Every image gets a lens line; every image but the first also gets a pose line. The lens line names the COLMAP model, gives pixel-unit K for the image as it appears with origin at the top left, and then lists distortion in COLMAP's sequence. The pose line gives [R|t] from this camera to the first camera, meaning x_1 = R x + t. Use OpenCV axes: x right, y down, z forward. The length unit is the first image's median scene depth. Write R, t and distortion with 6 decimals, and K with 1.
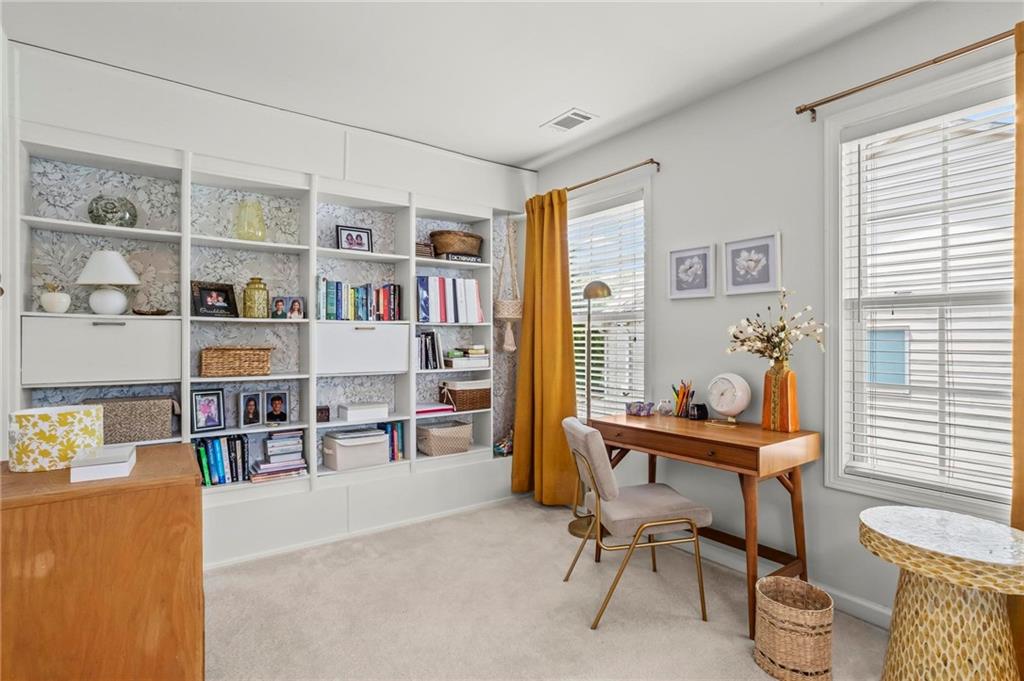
lens RADIAL K [[498.1, 0, 500.0], [0, 498.1, 342.7], [0, 0, 1]] dist [-0.059074, 0.039440]
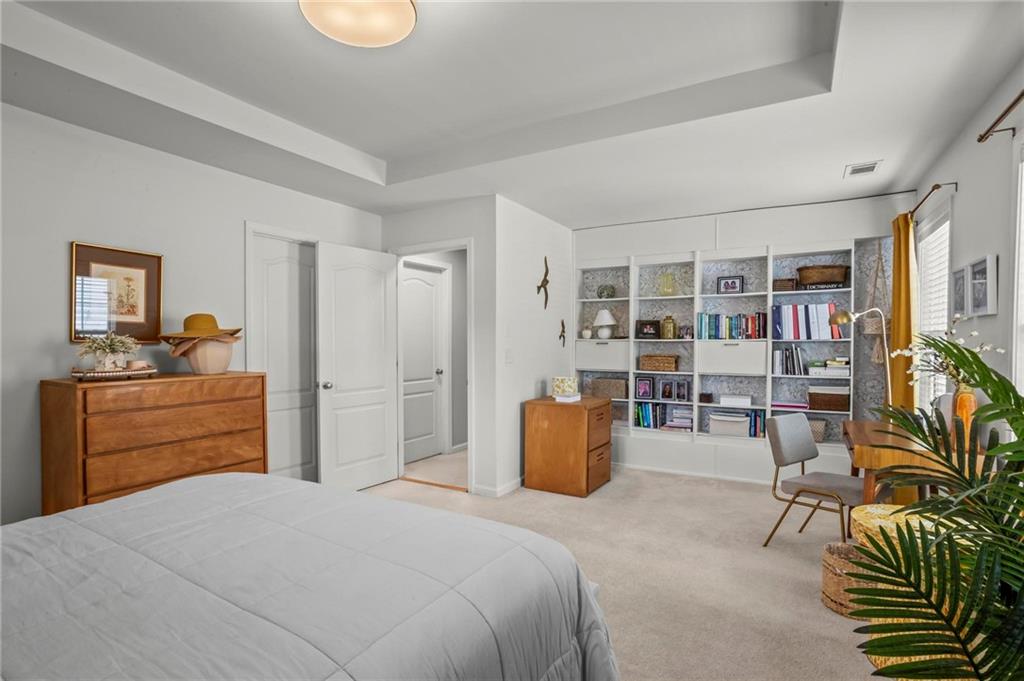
lens RADIAL K [[498.1, 0, 500.0], [0, 498.1, 342.7], [0, 0, 1]] dist [-0.059074, 0.039440]
pose [[0.392862, 0.003497, -0.919591, 0.873943], [-0.003984, 0.999990, 0.002100, -0.036186], [0.919589, 0.002838, 0.392872, -0.250173]]
